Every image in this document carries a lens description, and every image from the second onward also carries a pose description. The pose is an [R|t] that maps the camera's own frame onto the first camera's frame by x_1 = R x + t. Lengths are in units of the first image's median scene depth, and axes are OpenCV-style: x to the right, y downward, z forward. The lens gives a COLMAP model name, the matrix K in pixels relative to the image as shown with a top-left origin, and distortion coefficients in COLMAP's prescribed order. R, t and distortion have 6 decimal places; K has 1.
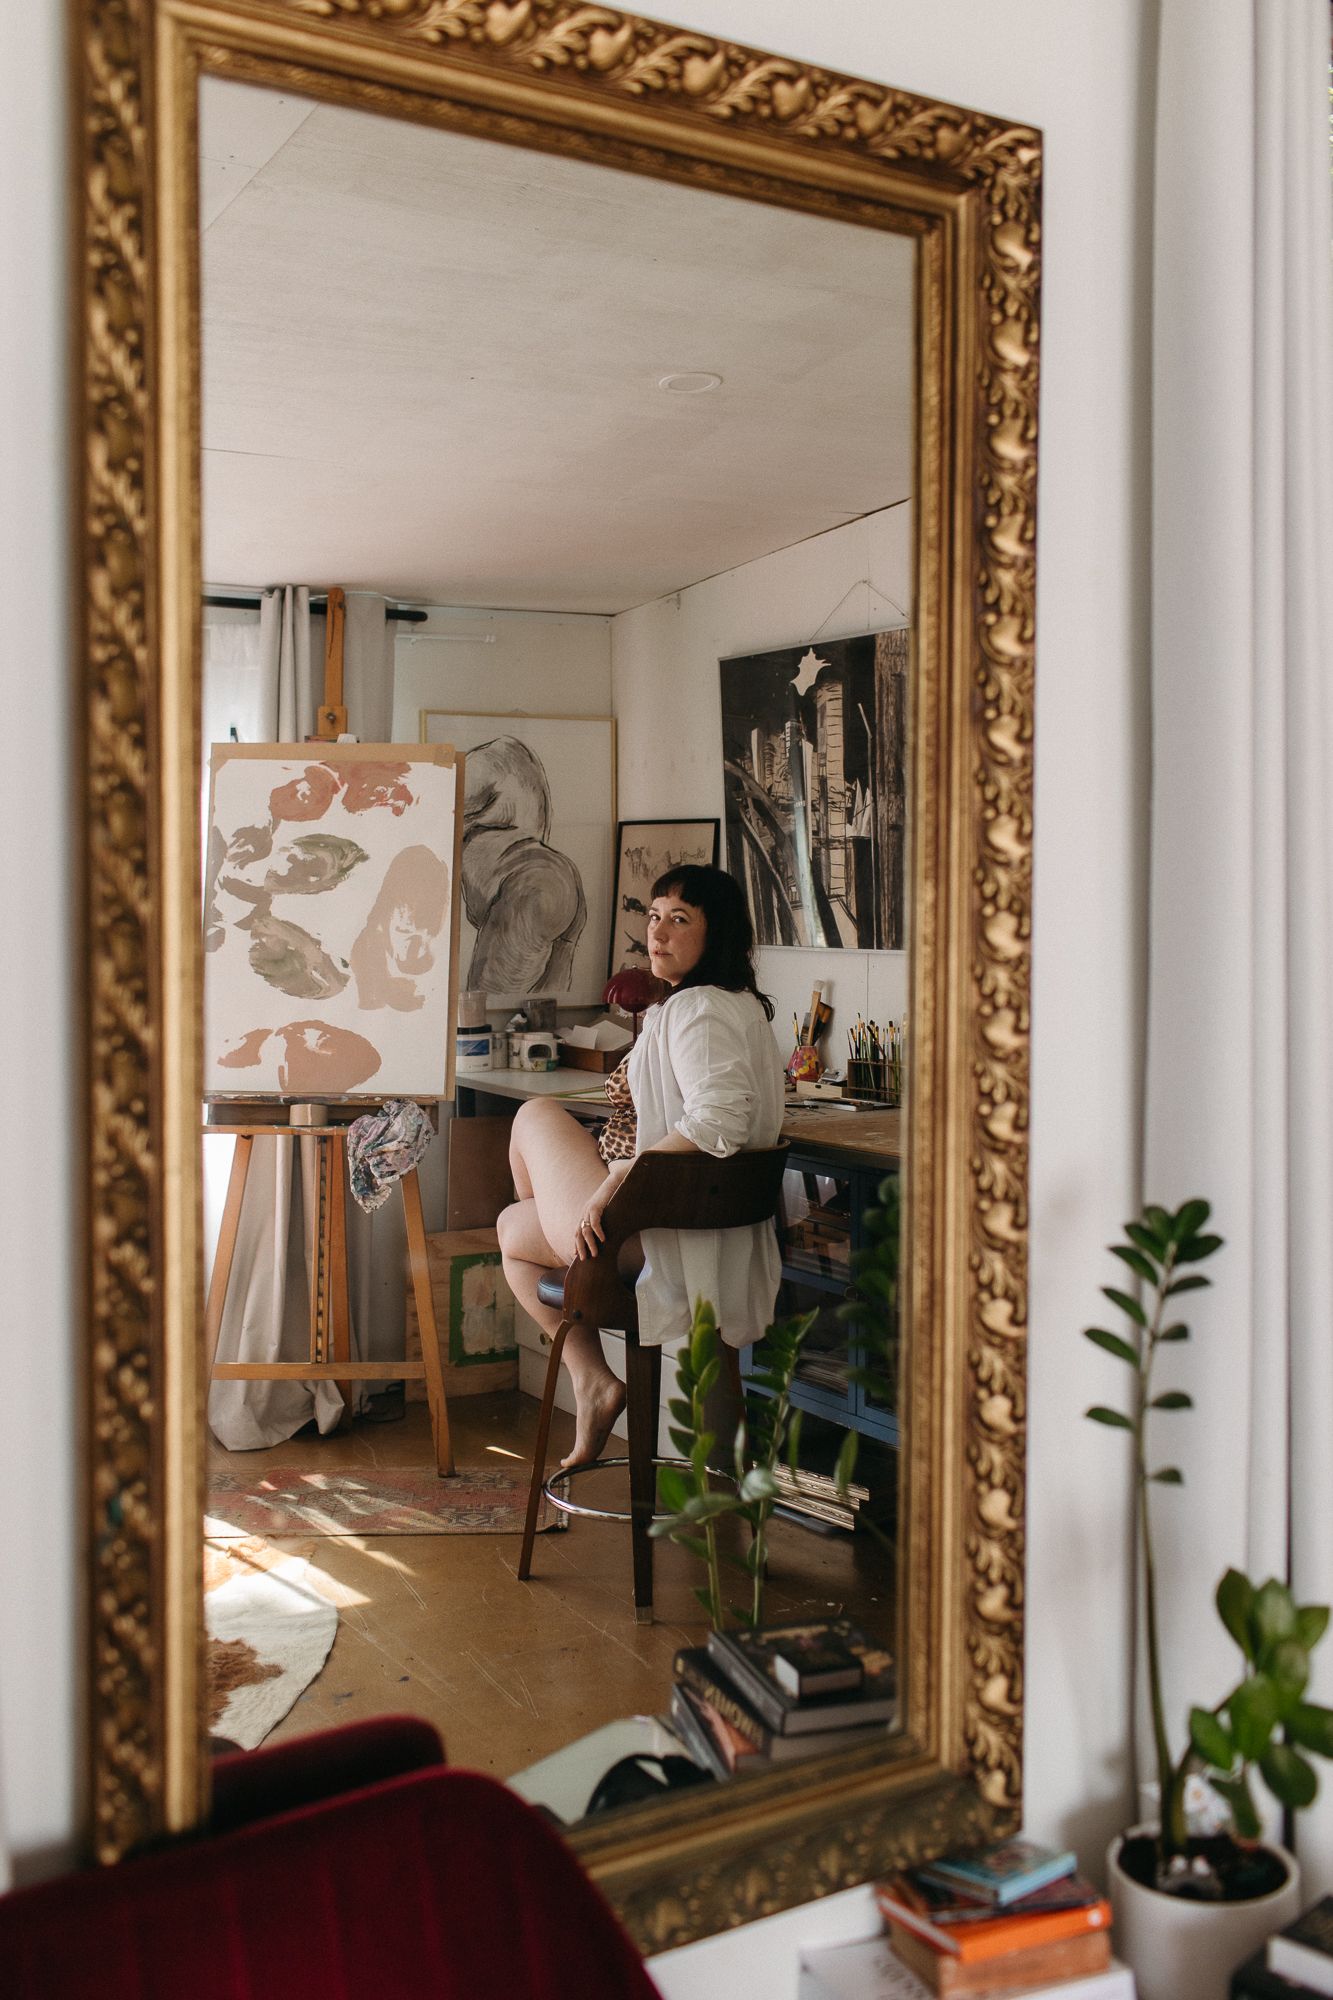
lens RADIAL K [[1969.9, 0, 666.5], [0, 1969.9, 1000.0], [0, 0, 1]] dist [0.002596, -0.002868]
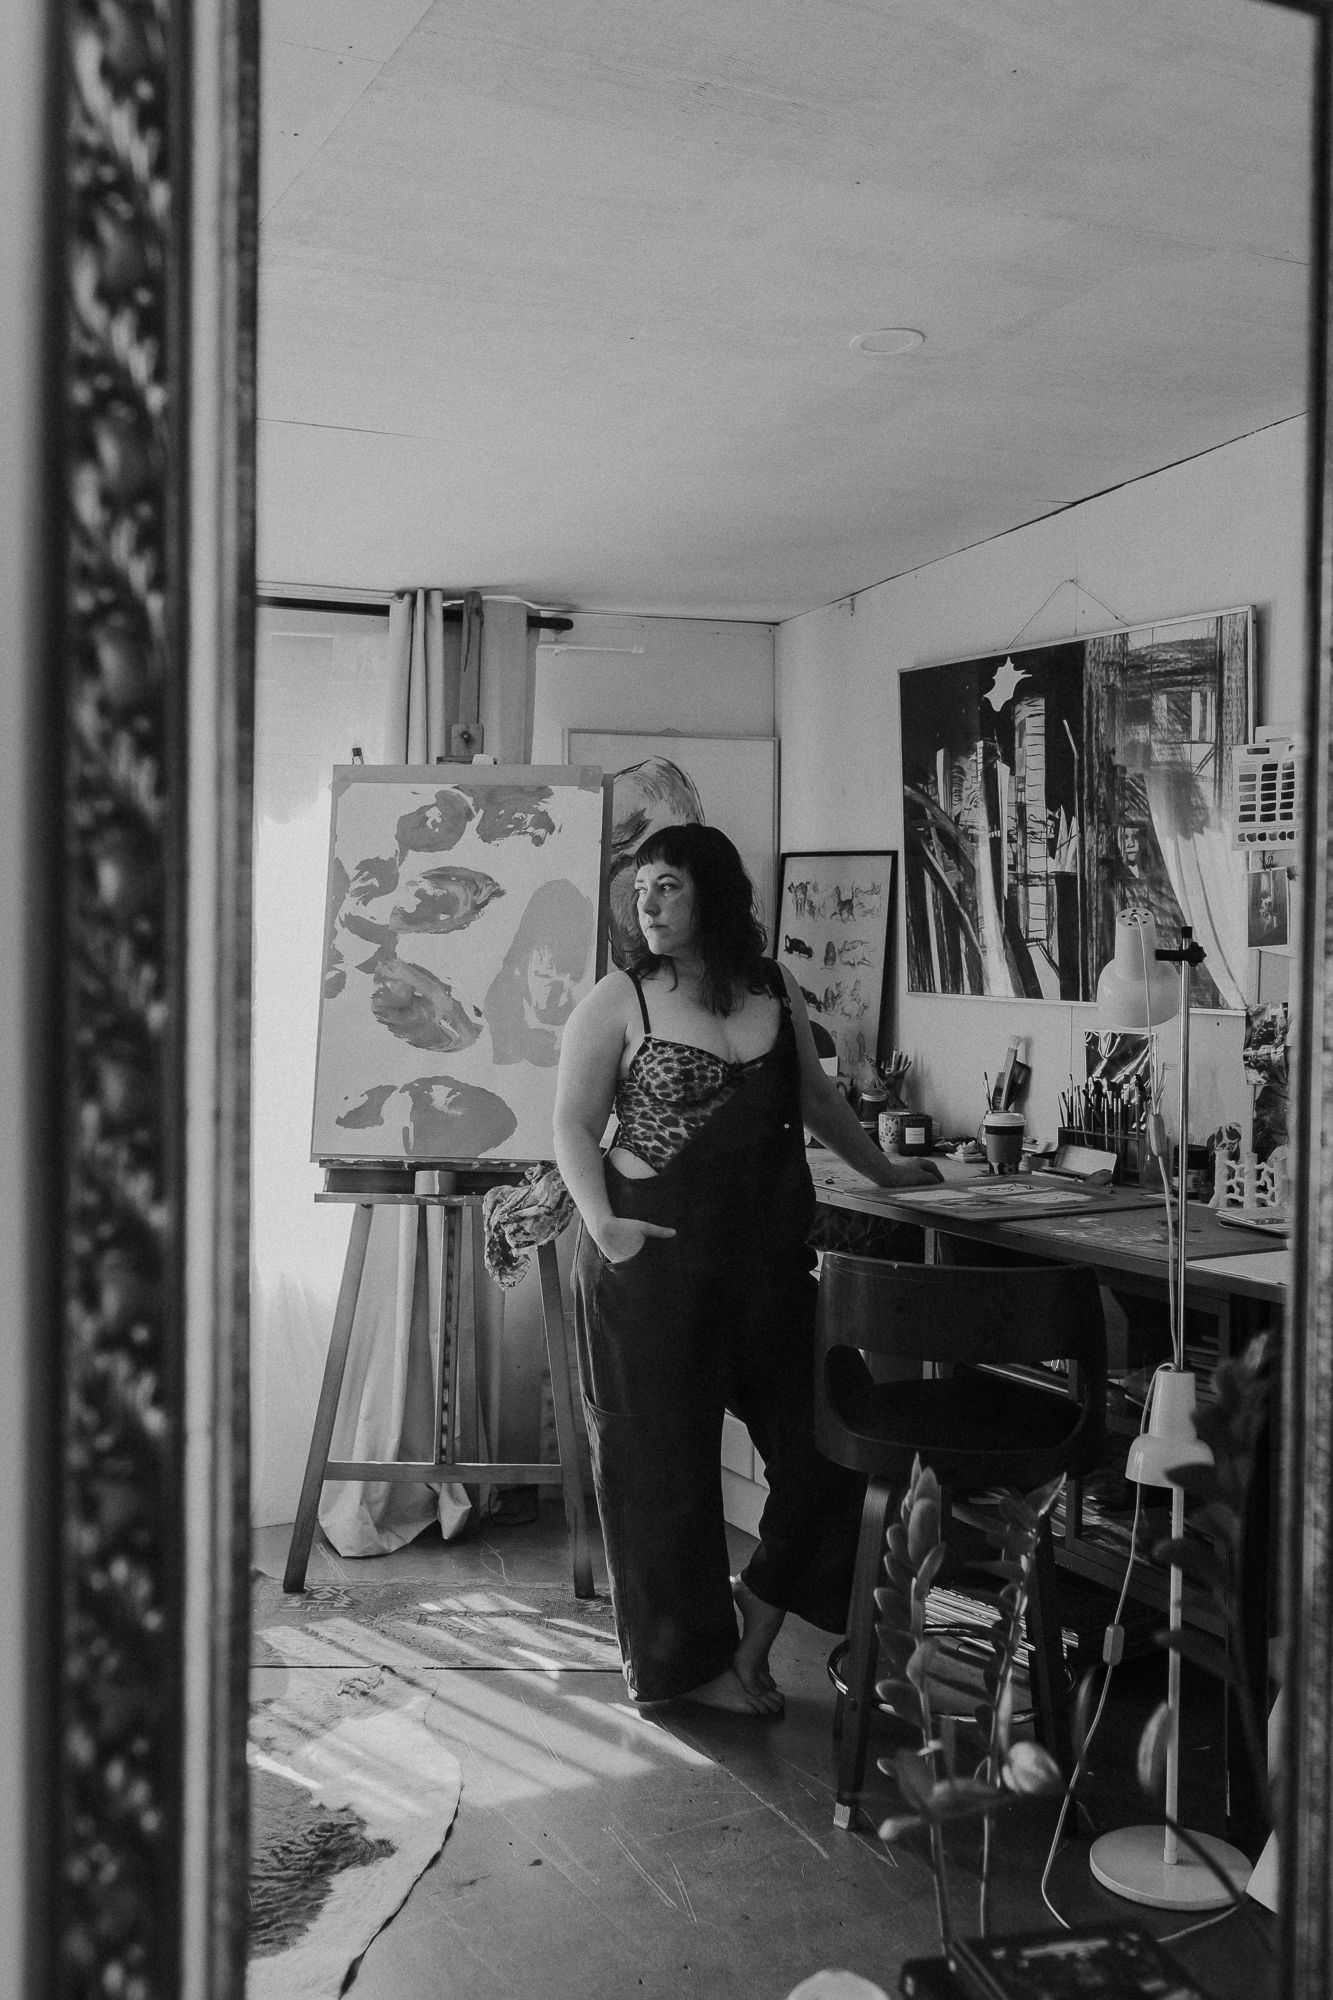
lens RADIAL K [[1975.3, 0, 667.2], [0, 1975.3, 974.4], [0, 0, 1]] dist [0.003170, -0.014469]
pose [[0.997760, 0.007442, -0.066482, -0.018758], [-0.009193, 0.999618, -0.026076, -0.013095], [0.066263, 0.026629, 0.997447, 0.115883]]
